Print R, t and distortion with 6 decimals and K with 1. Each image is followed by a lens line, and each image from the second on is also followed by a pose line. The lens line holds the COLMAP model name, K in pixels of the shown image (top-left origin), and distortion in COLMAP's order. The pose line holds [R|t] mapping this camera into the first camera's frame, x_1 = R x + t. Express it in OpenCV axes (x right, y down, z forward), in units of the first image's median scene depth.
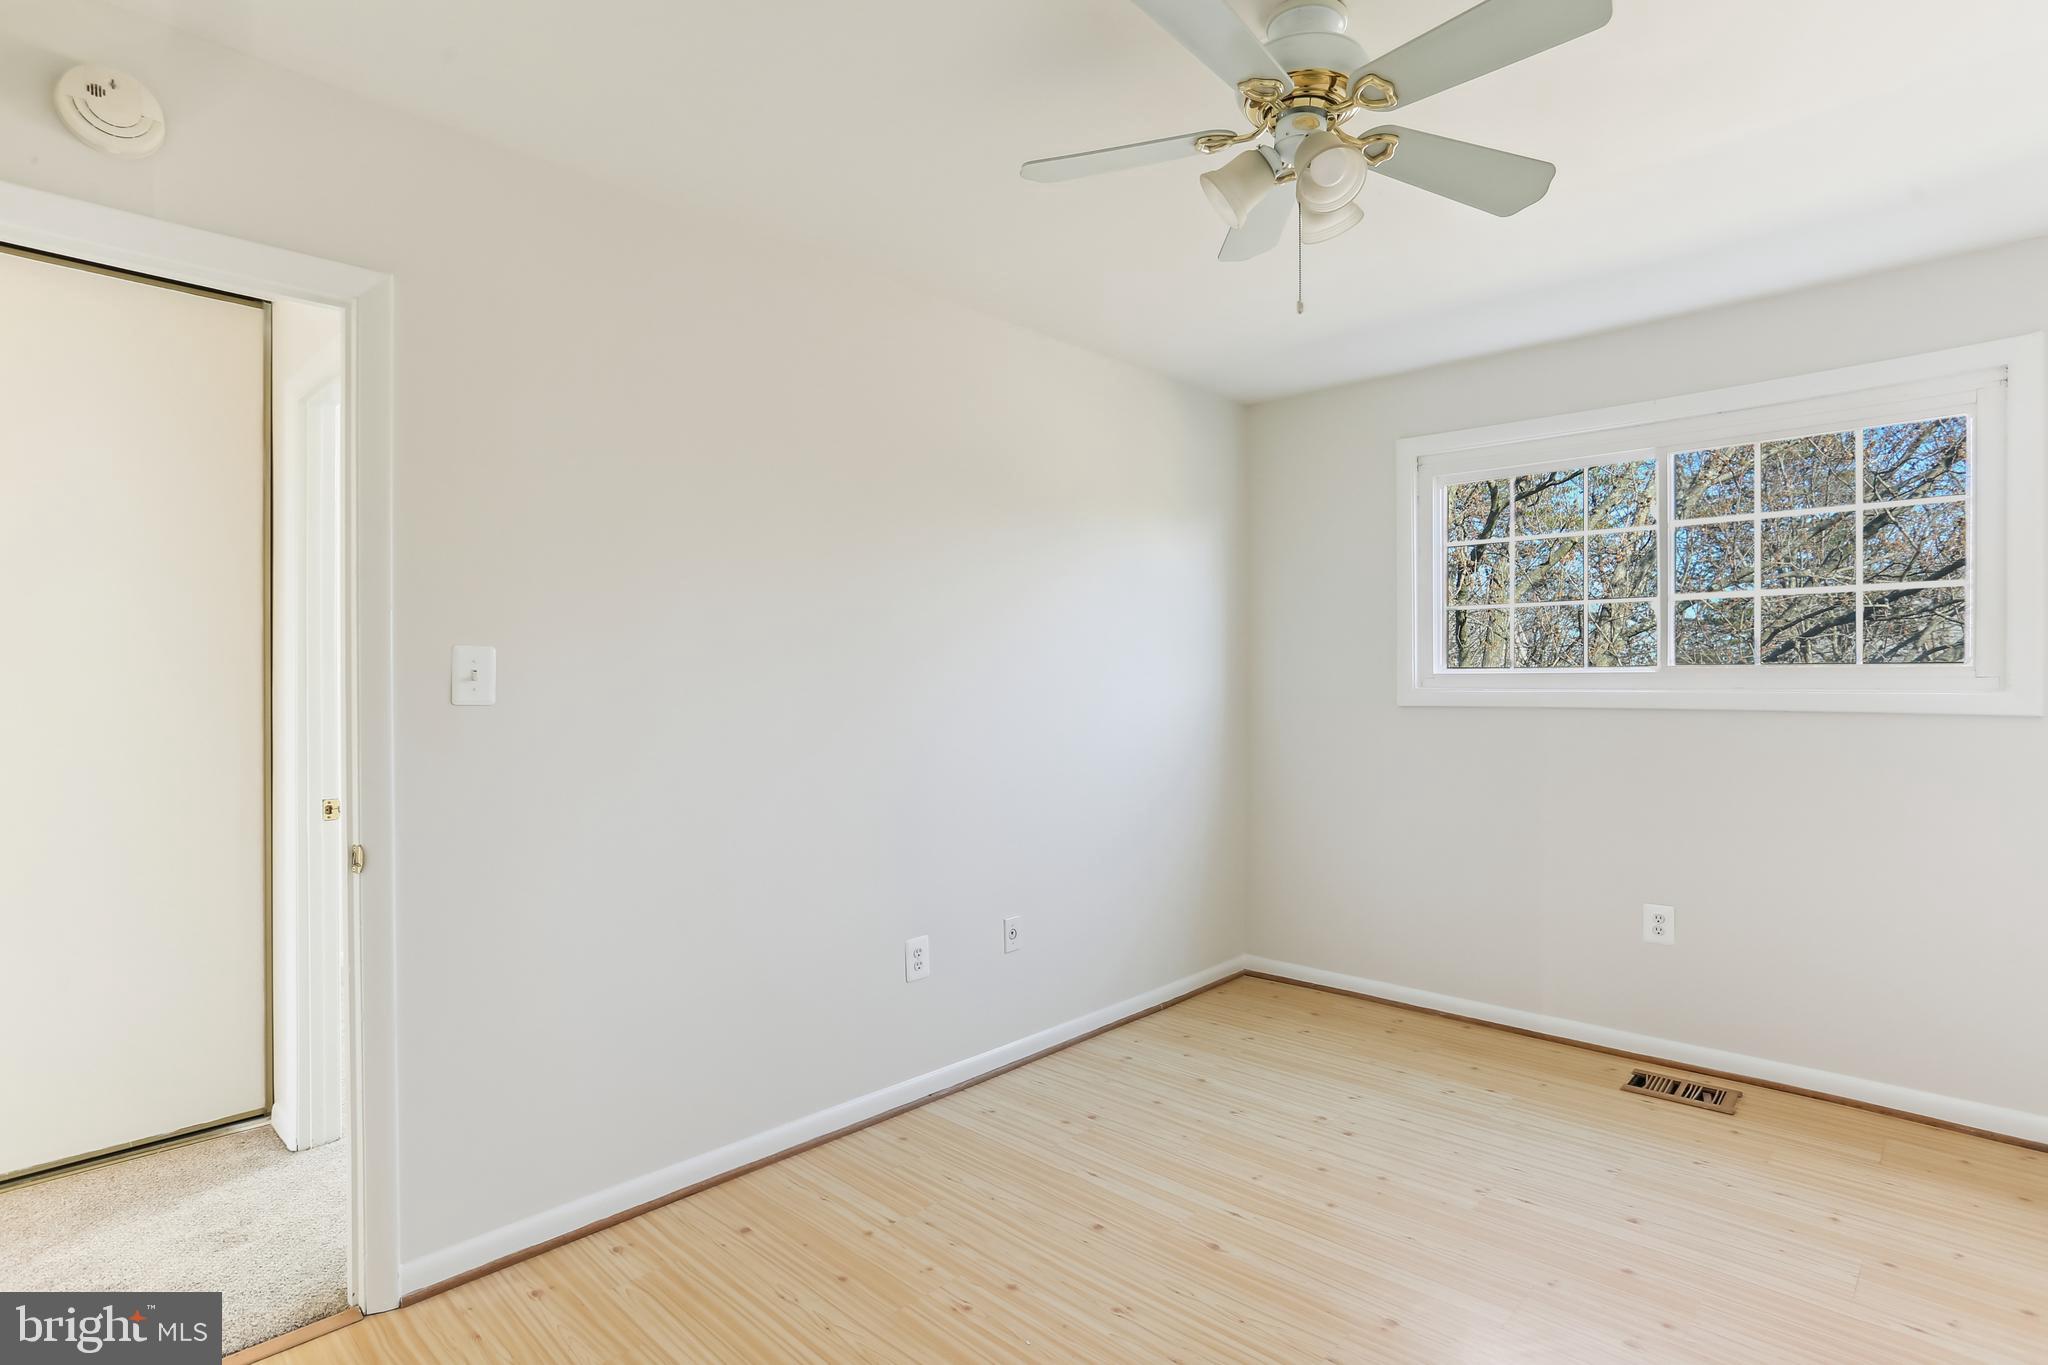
lens RADIAL K [[1013.9, 0, 1003.0], [0, 1013.9, 679.5], [0, 0, 1]] dist [-0.023201, 0.001847]
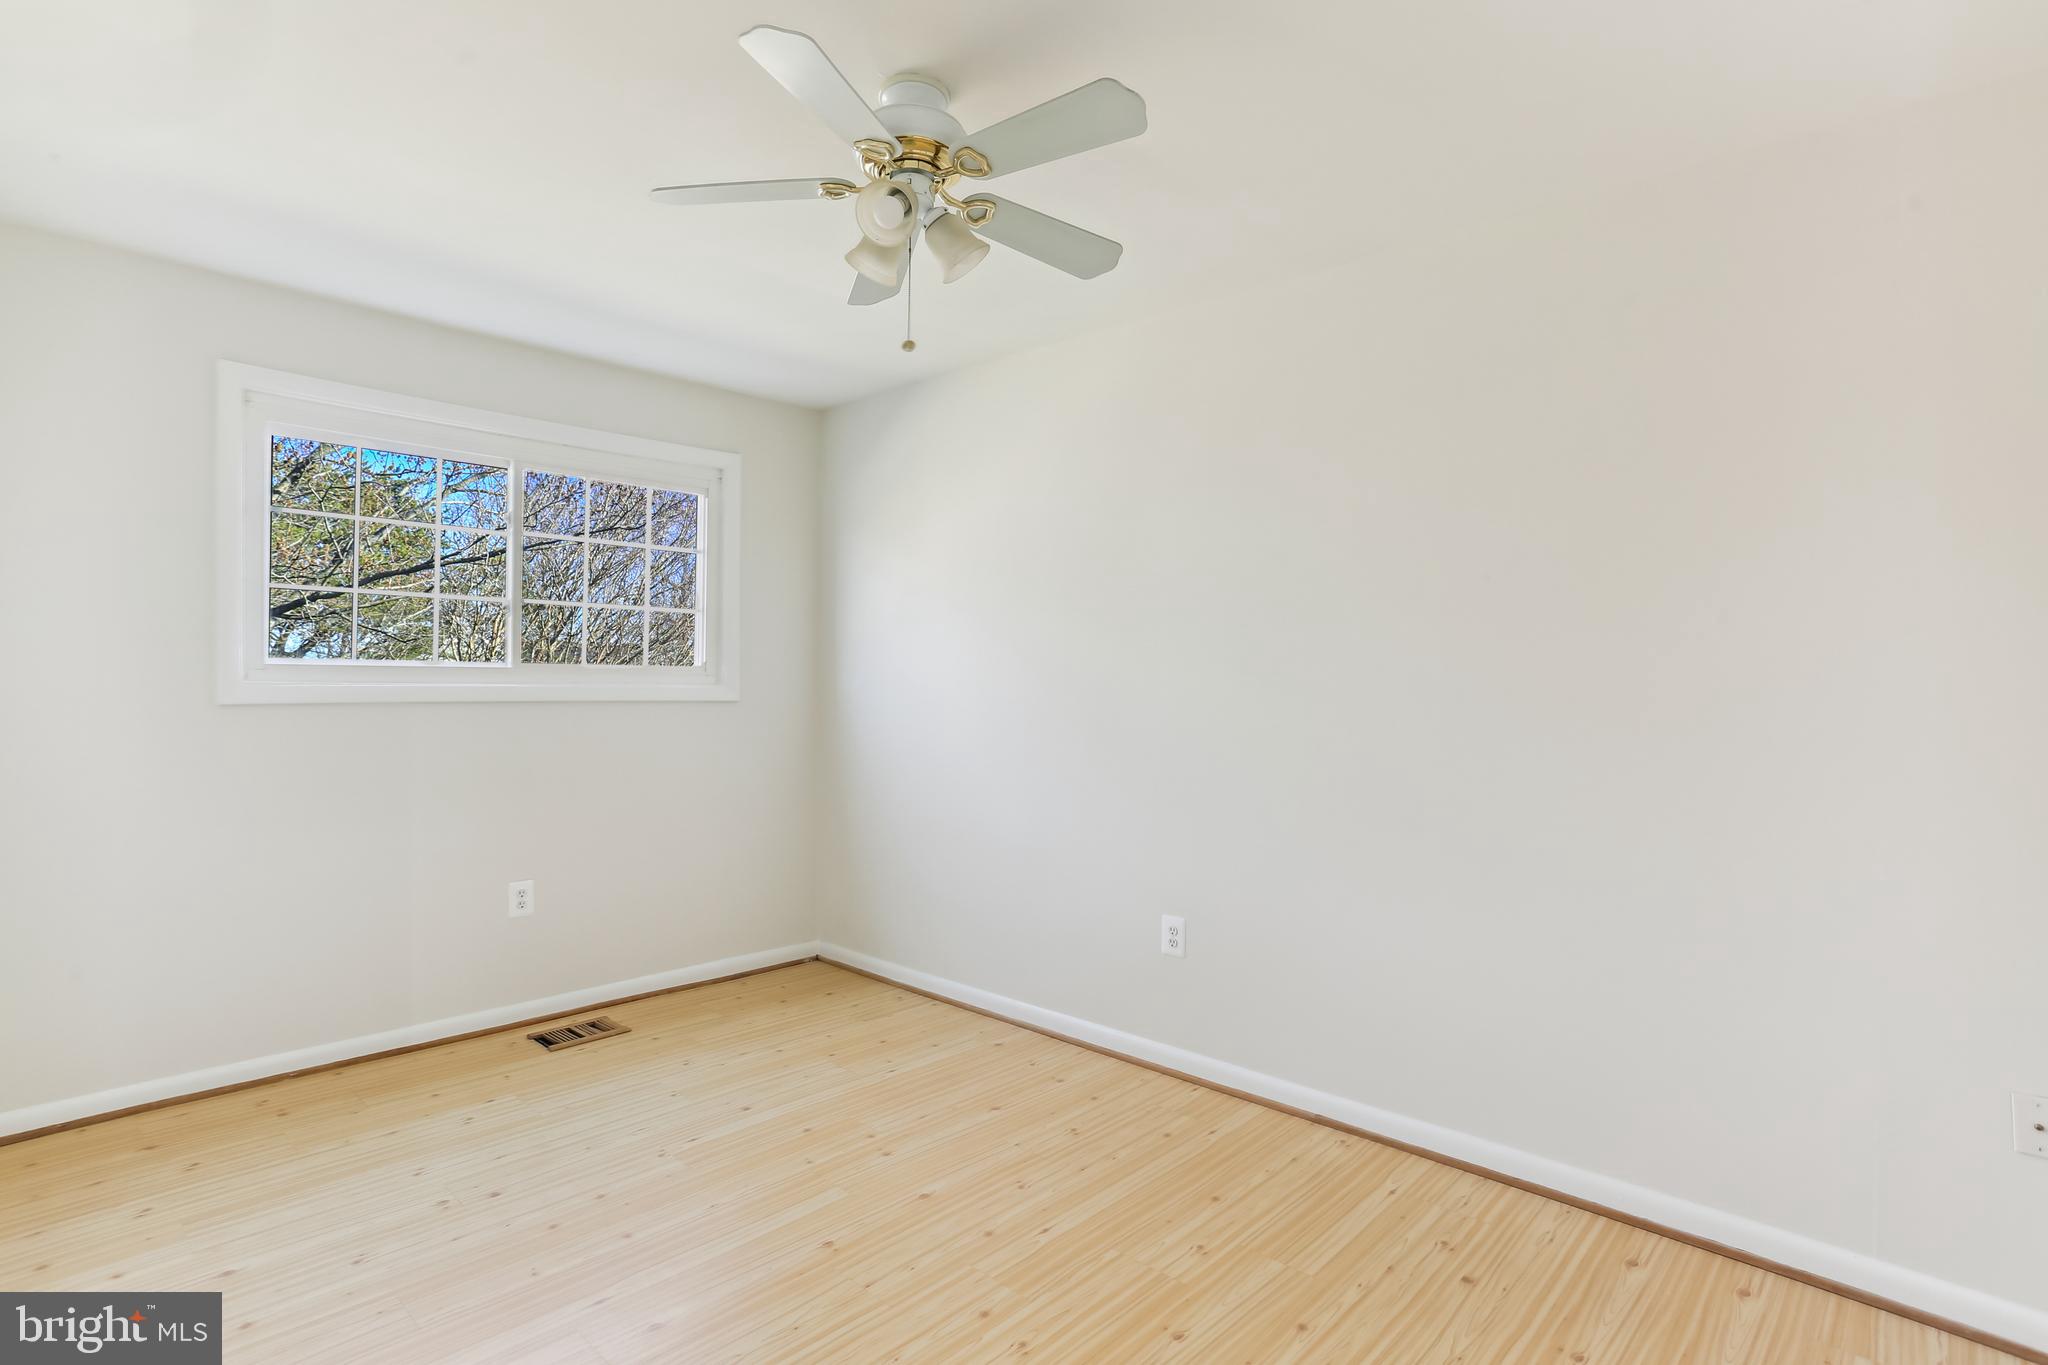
lens RADIAL K [[1013.9, 0, 1003.0], [0, 1013.9, 679.5], [0, 0, 1]] dist [-0.023201, 0.001847]
pose [[-0.005013, 0.003108, 0.999983, -0.466844], [-0.013011, 0.999910, -0.003173, 0.002025], [-0.999903, -0.013027, -0.004972, 0.504991]]
